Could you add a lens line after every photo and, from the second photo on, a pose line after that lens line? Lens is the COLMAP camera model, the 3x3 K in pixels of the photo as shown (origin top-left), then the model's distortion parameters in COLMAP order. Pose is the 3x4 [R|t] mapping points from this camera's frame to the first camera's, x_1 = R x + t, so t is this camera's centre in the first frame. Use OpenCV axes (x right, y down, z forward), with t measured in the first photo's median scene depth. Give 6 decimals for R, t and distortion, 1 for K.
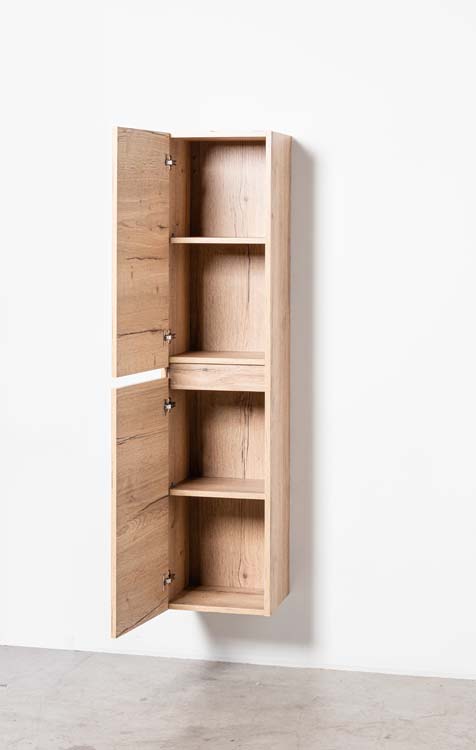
lens RADIAL K [[1110.2, 0, 240.0], [0, 1110.2, 375.4], [0, 0, 1]] dist [0.028004, 0.000000]
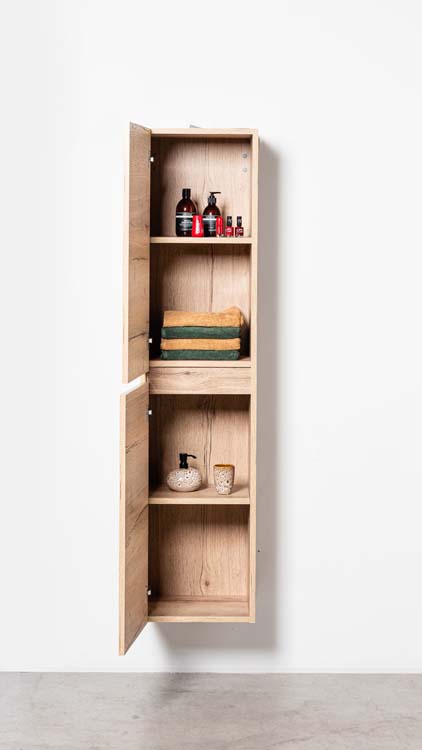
lens RADIAL K [[1130.8, 0, 210.1], [0, 1130.8, 371.9], [0, 0, 1]] dist [0.016479, 0.000000]
pose [[0.983381, -0.022235, 0.180187, -0.175510], [0.022893, 0.999737, -0.001575, -0.003892], [-0.180105, 0.005674, 0.983631, 0.021735]]
